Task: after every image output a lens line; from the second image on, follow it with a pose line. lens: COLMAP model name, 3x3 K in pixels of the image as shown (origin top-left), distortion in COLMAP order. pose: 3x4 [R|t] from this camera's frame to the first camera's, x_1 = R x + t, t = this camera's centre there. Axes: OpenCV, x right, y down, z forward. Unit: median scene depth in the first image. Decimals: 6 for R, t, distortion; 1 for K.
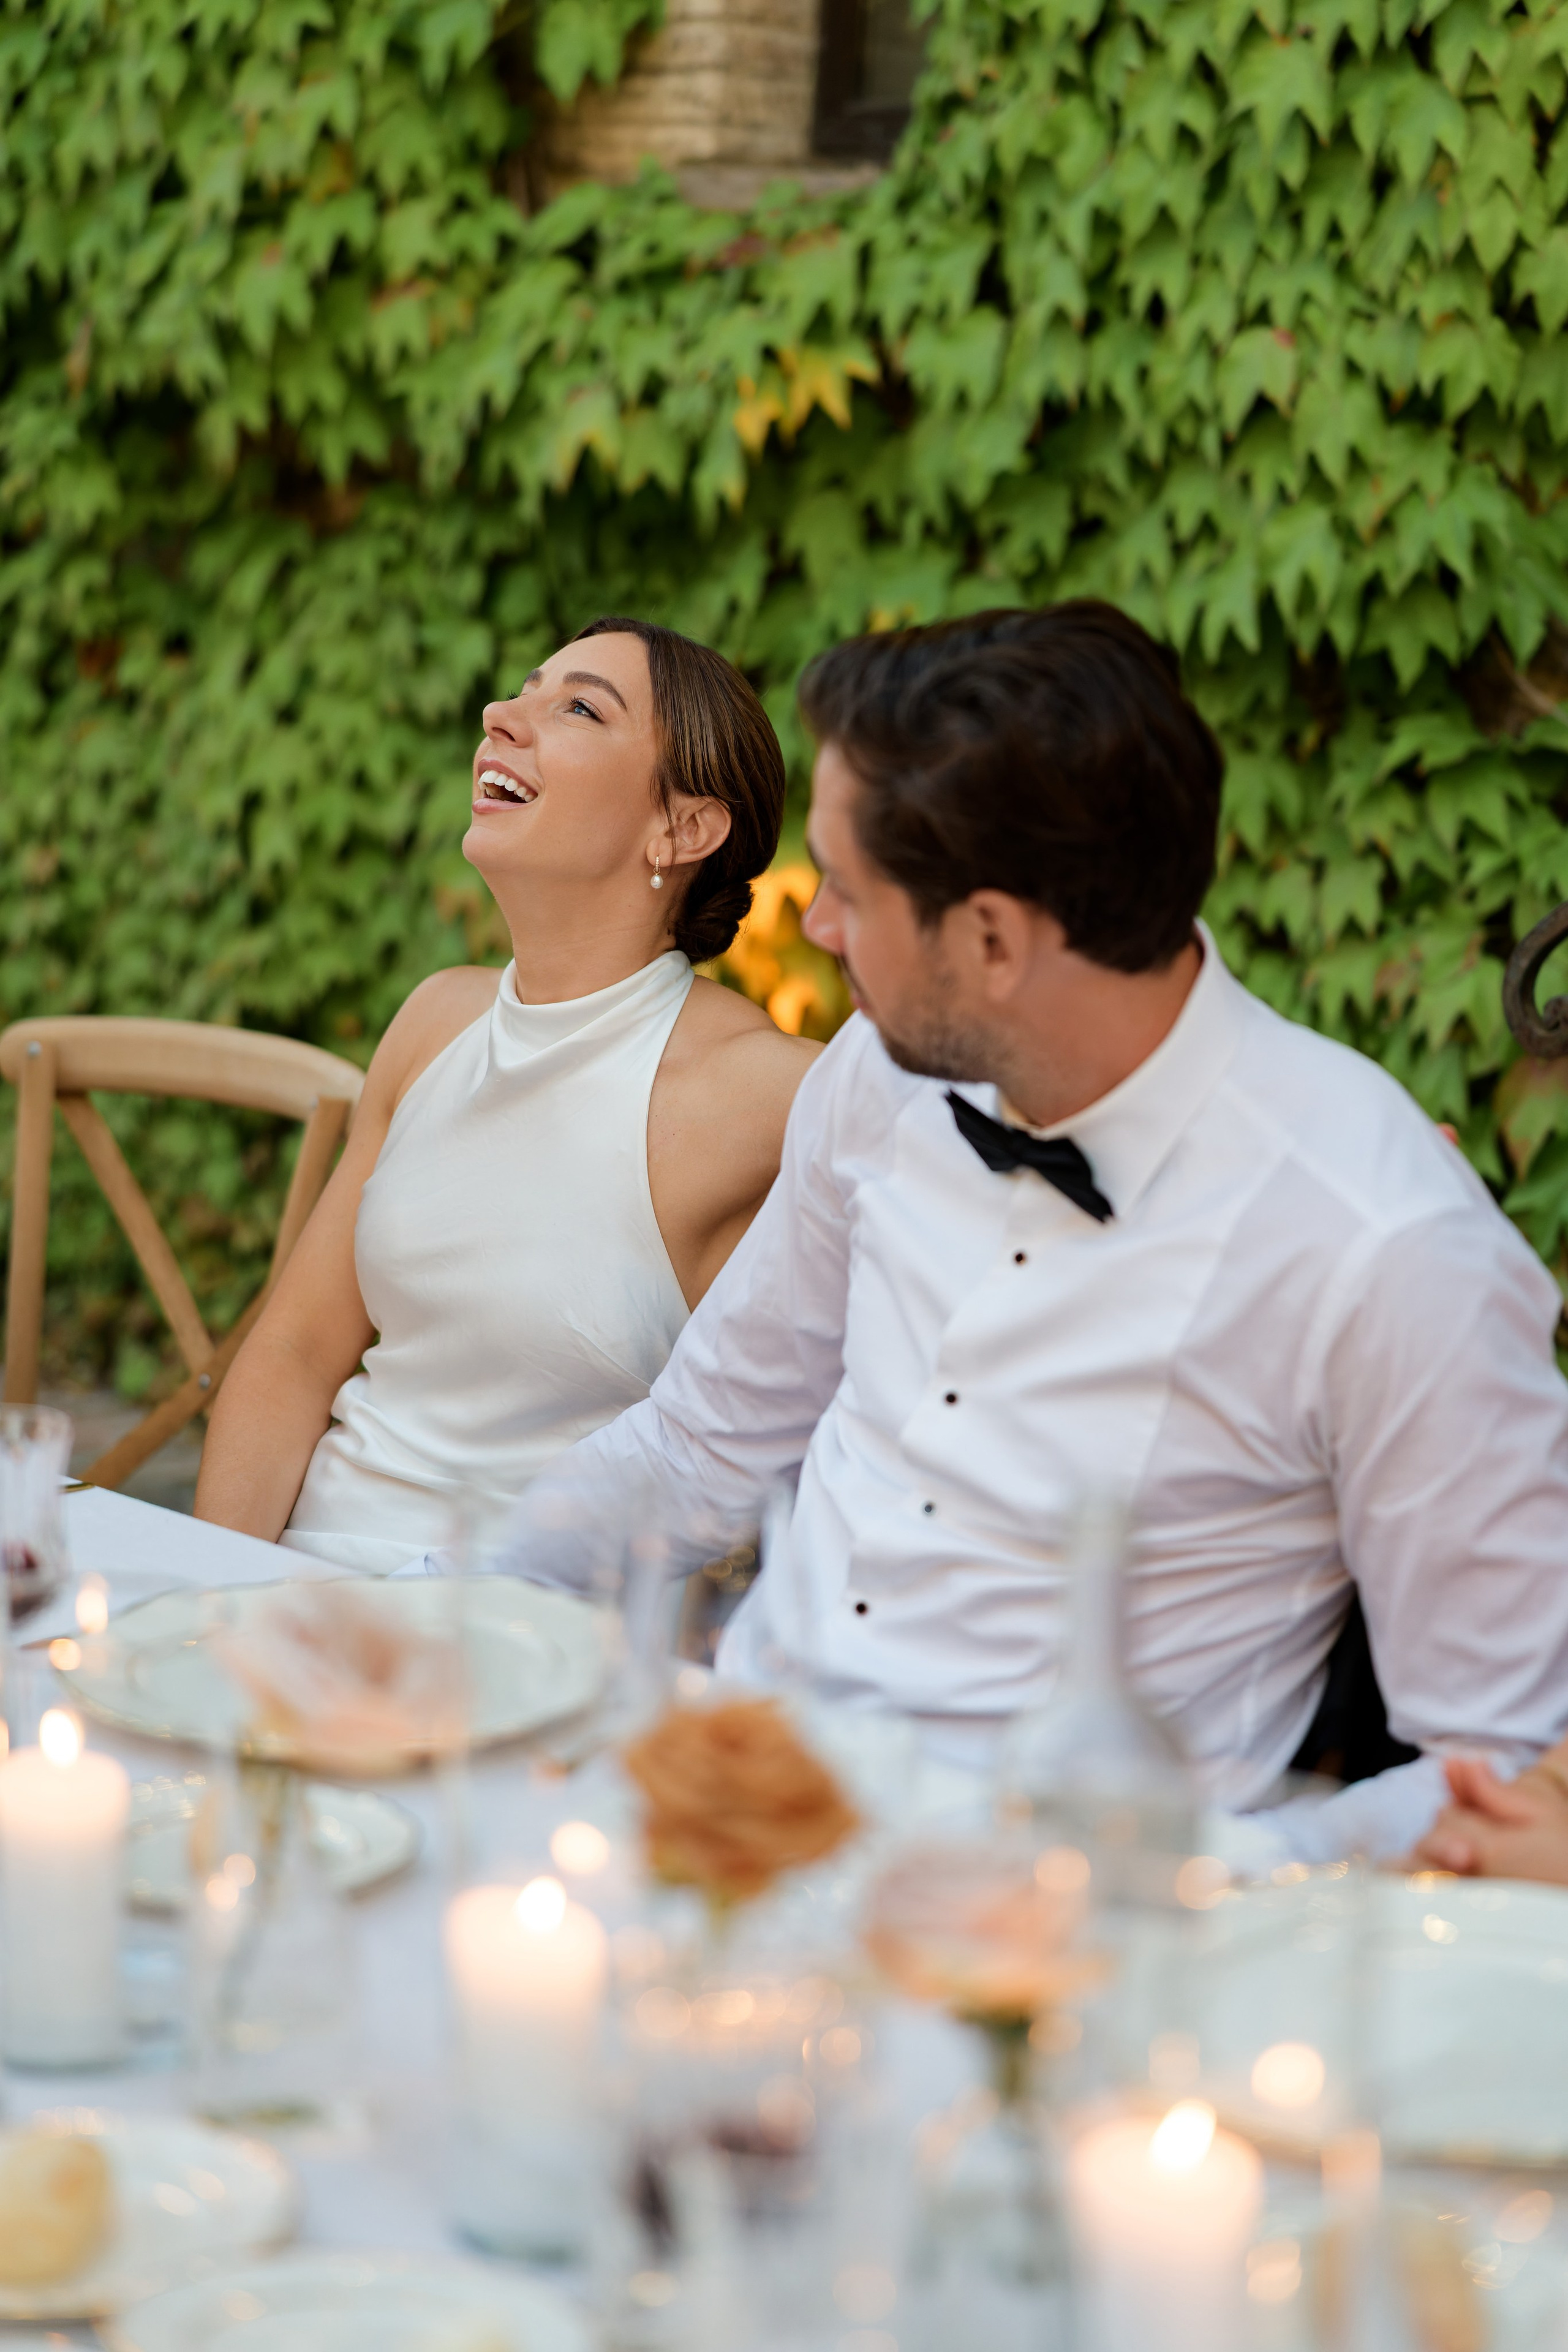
lens RADIAL K [[4327.2, 0, 791.0], [0, 4327.2, 1172.4], [0, 0, 1]] dist [0.104091, 0.000000]
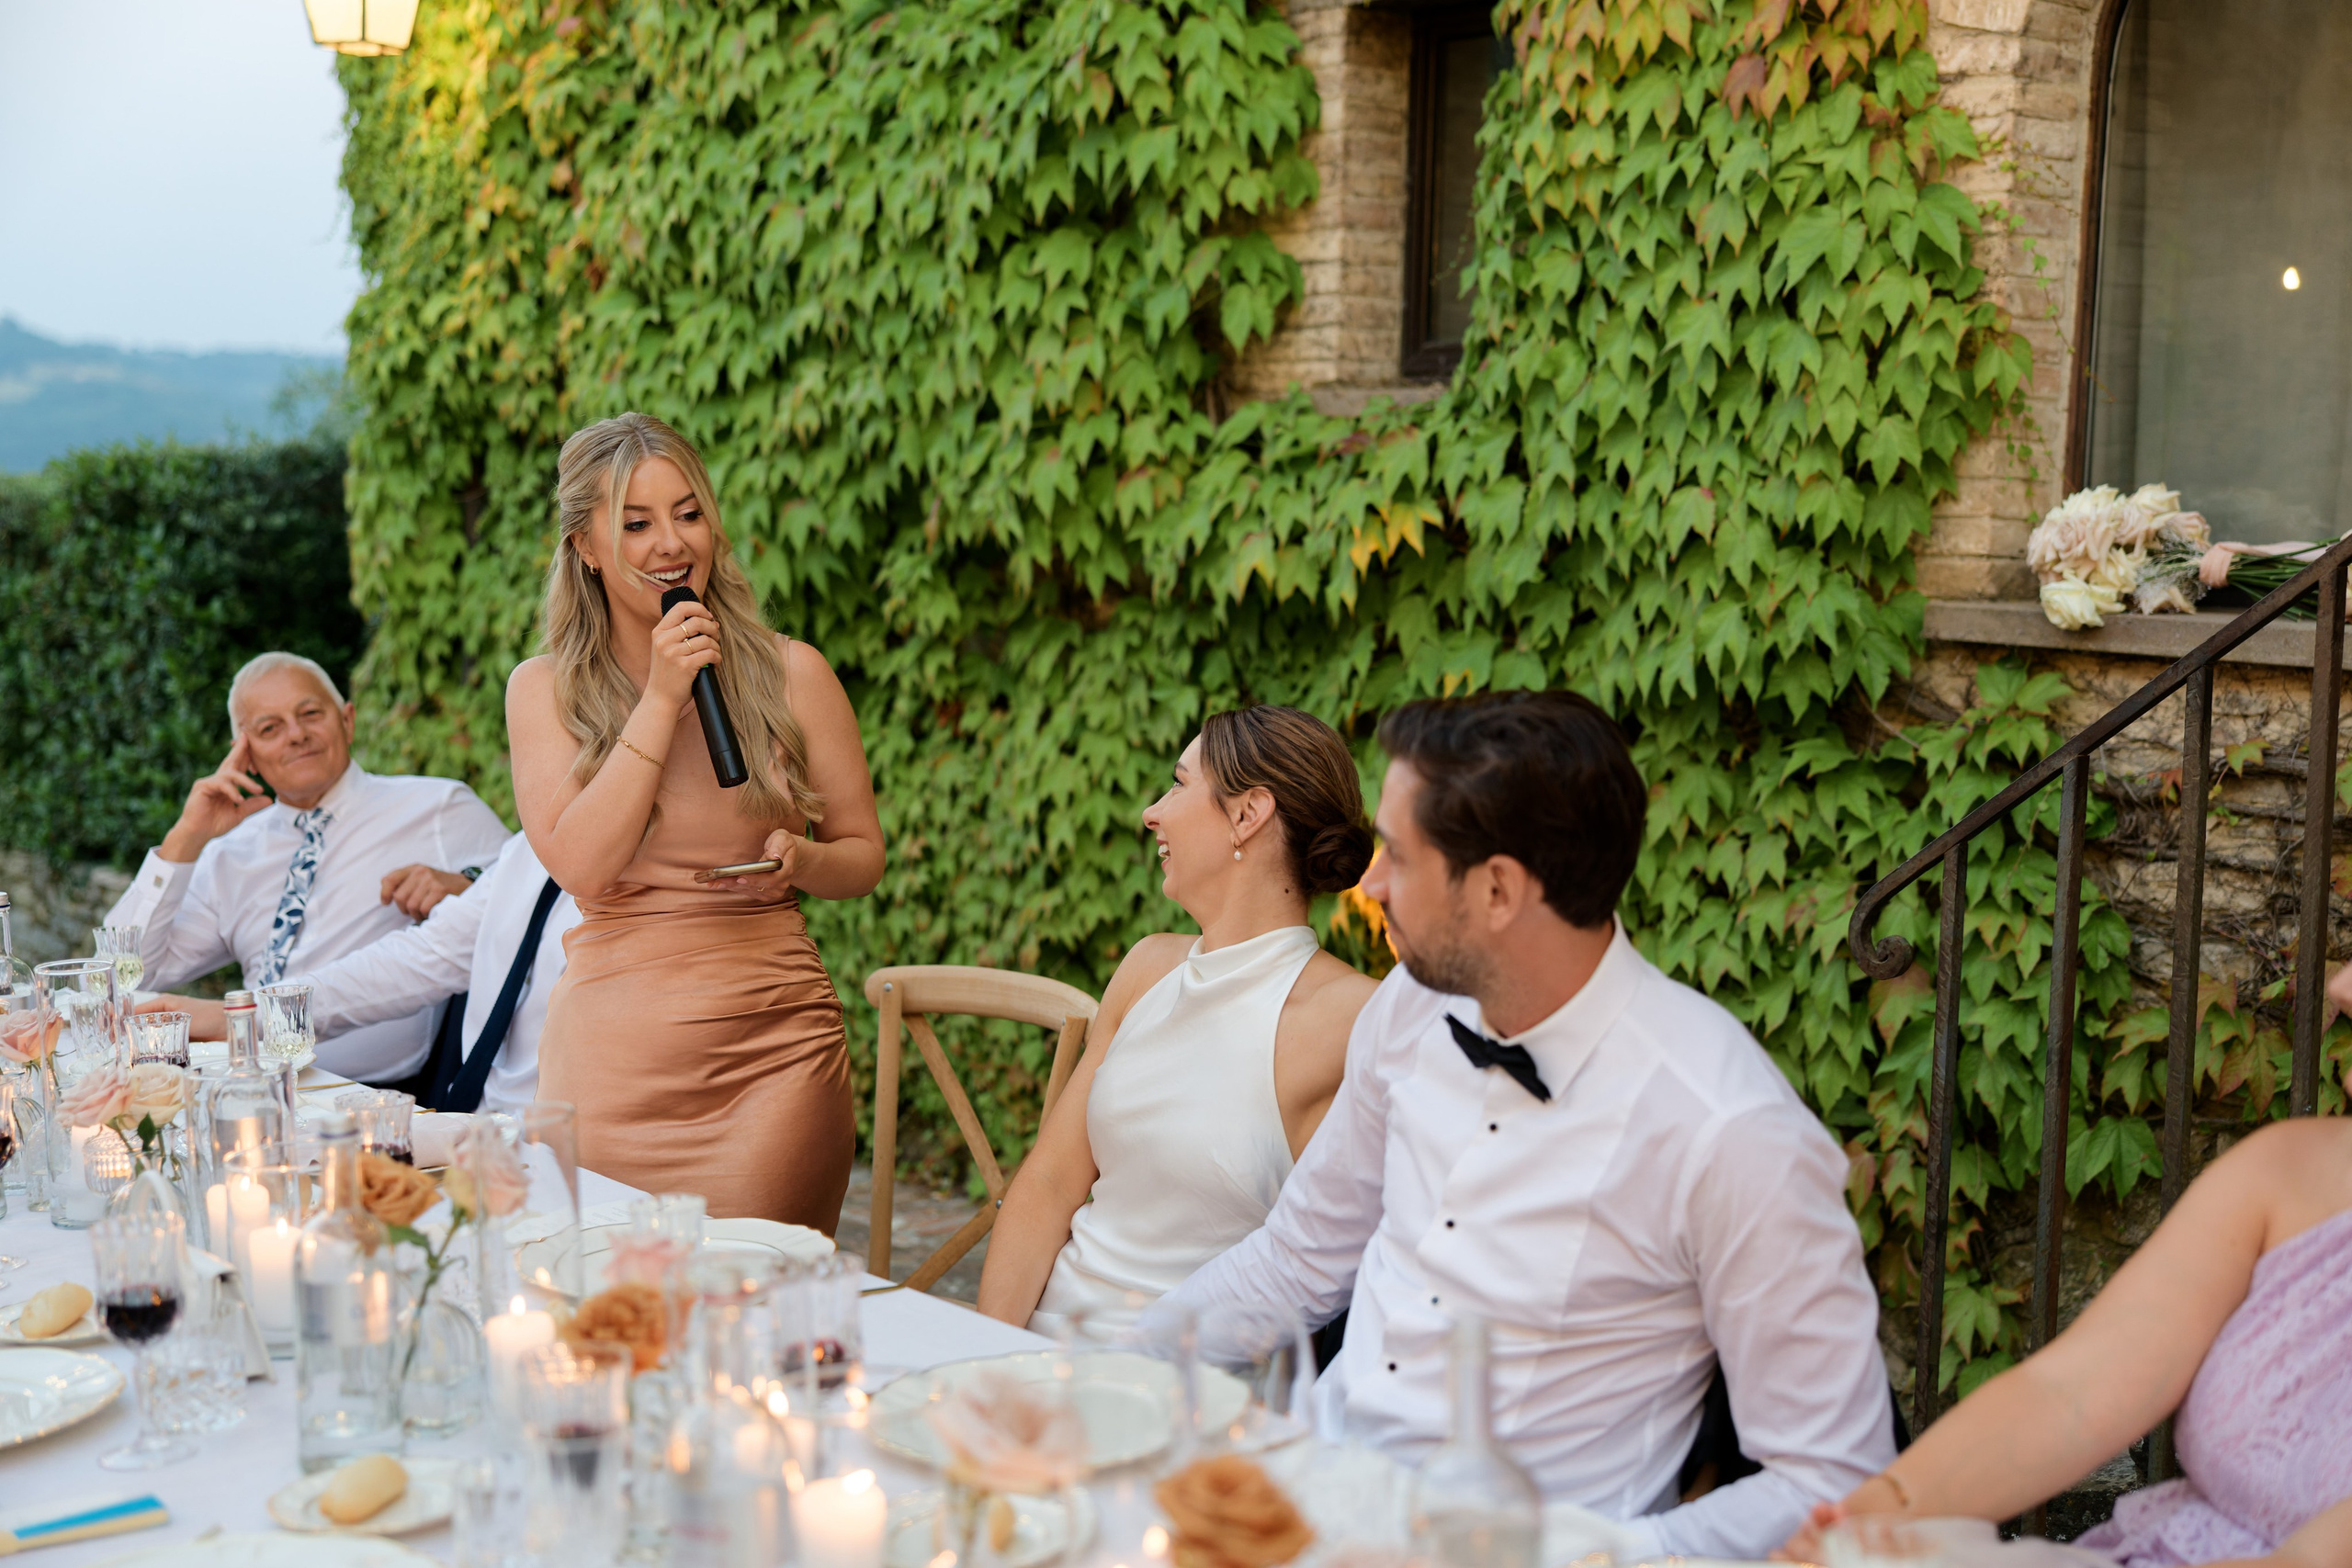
lens RADIAL K [[2972.4, 0, 1142.2], [0, 2972.4, 775.3], [0, 0, 1]] dist [0.055610, 0.000000]
pose [[0.993977, -0.027308, -0.106130, 0.024022], [0.018645, 0.996476, -0.081775, -0.012359], [0.107989, 0.079304, 0.990984, -0.035974]]
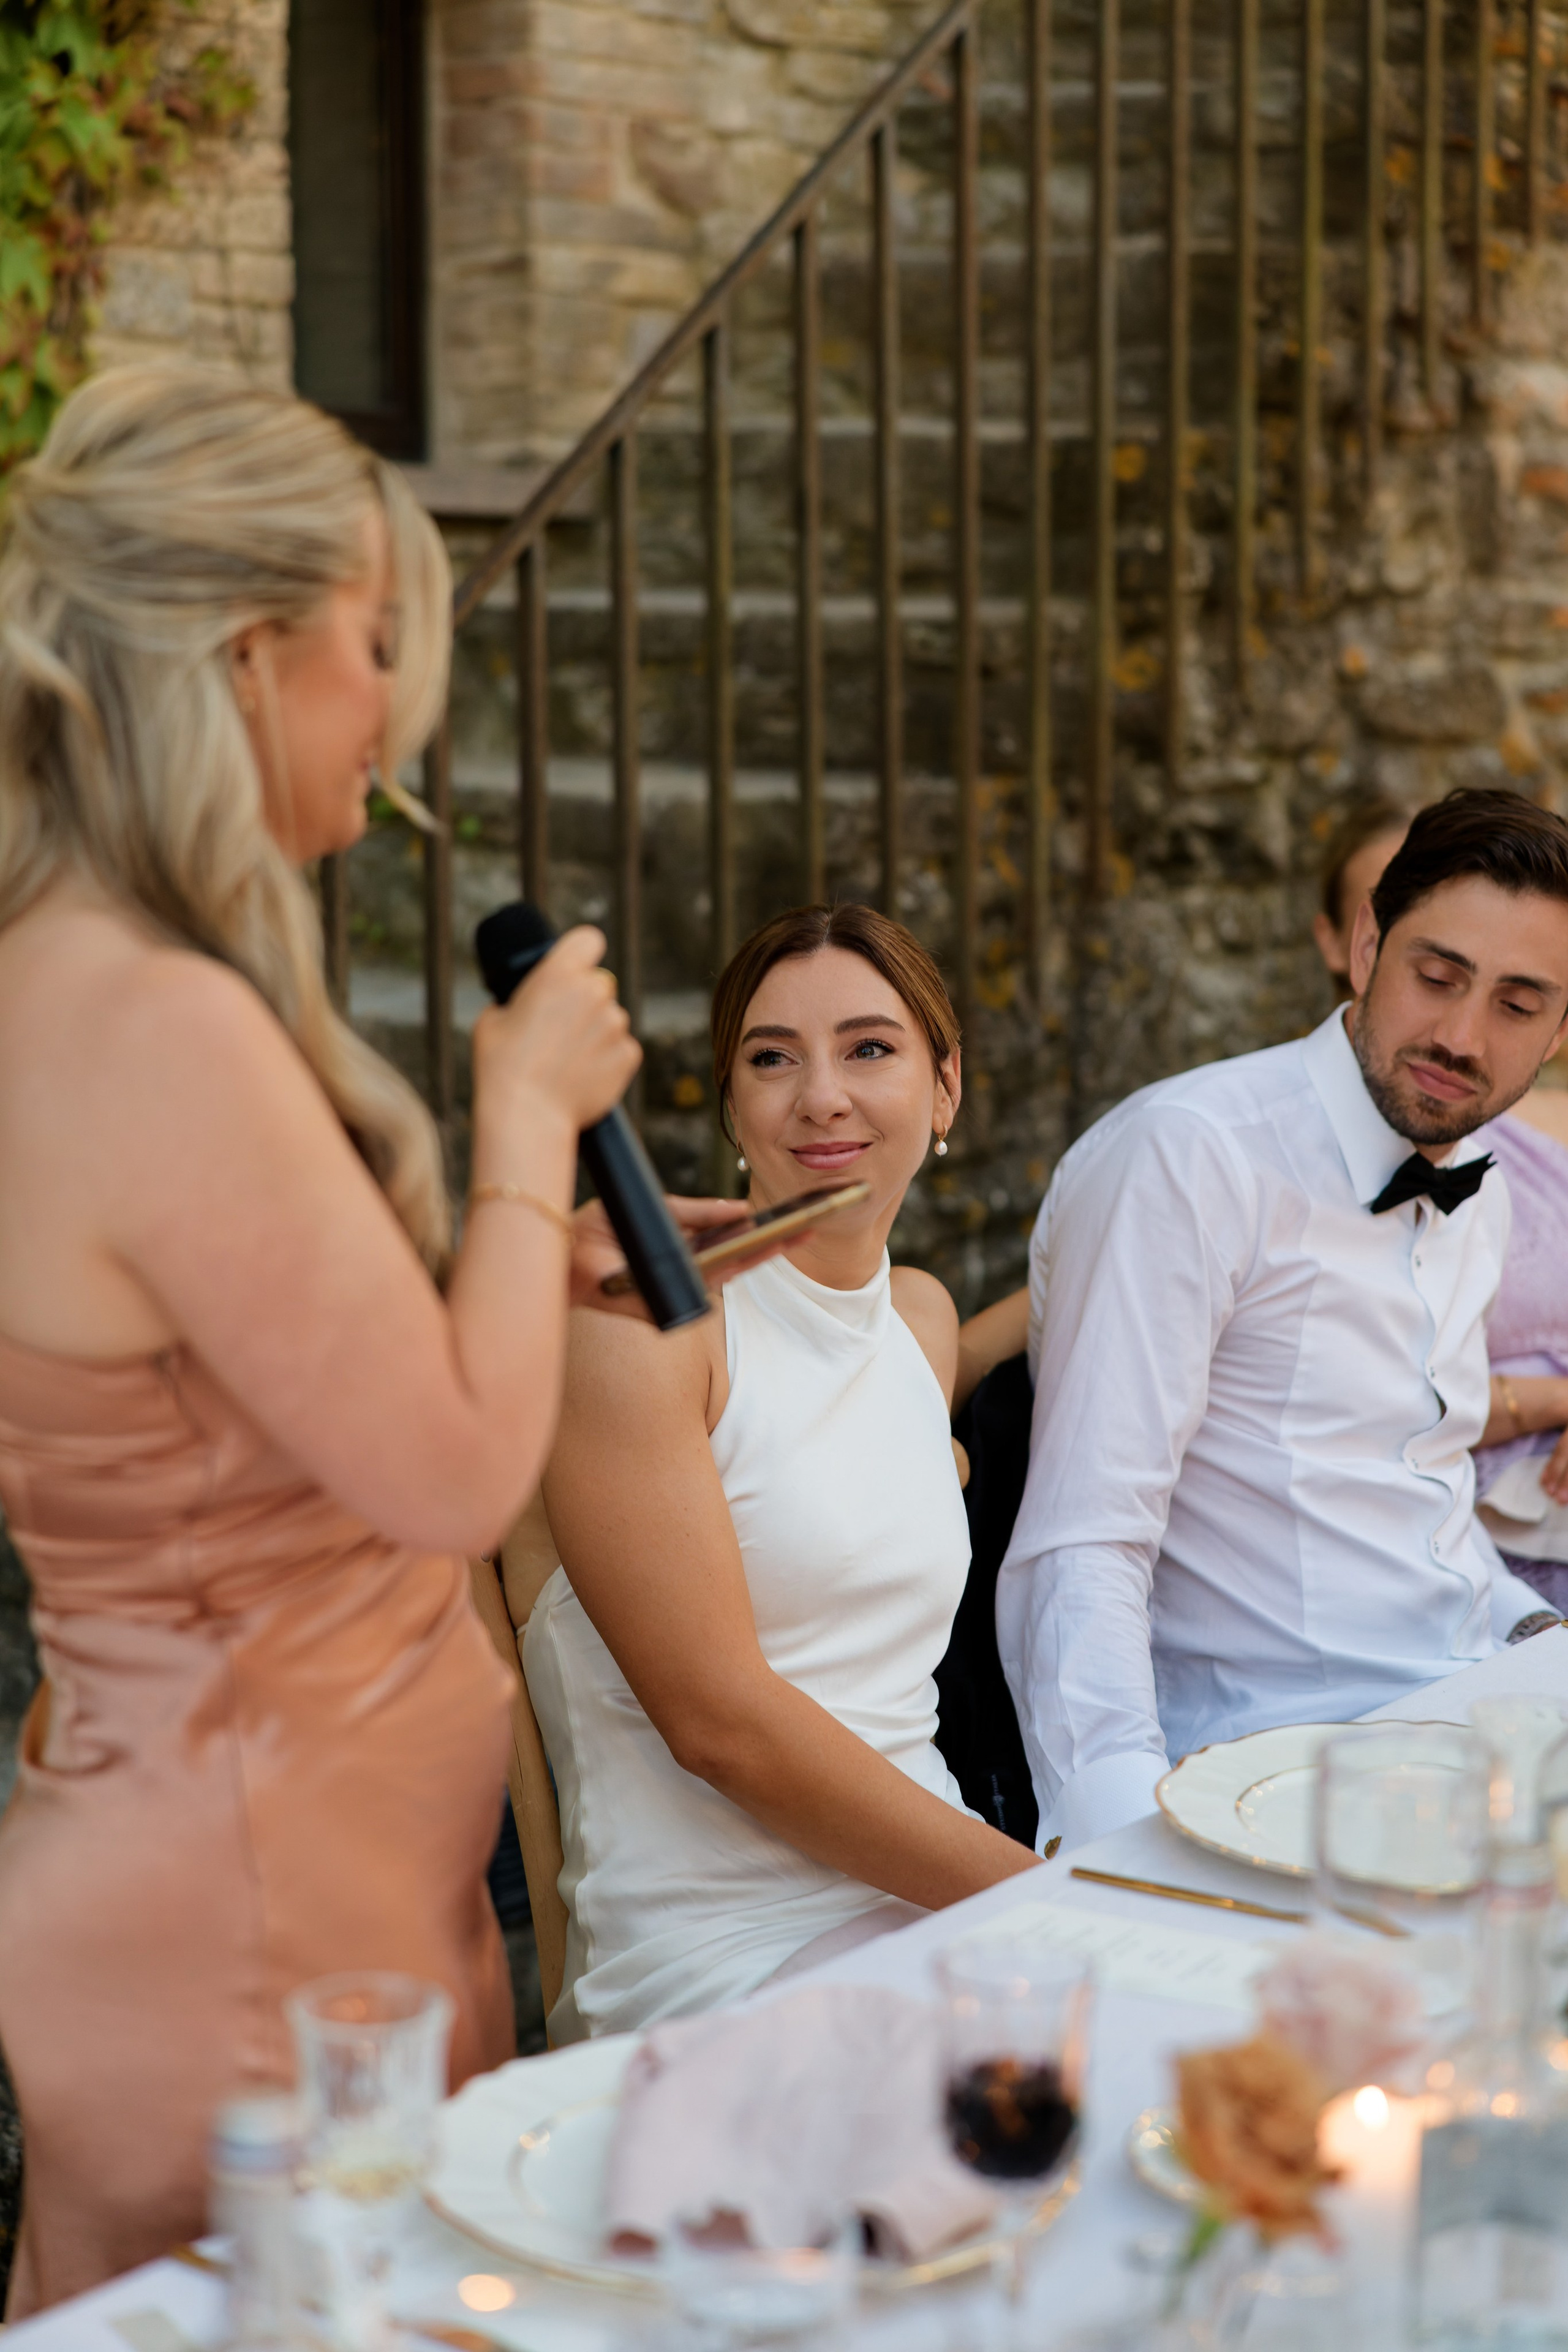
lens RADIAL K [[4327.2, 0, 721.2], [0, 4327.2, 1131.7], [0, 0, 1]] dist [0.104091, 0.000000]
pose [[-0.156931, -0.171455, 0.972613, -0.641161], [0.170145, 0.965397, 0.197636, -0.172265], [-0.972843, 0.196500, -0.122328, 0.702257]]
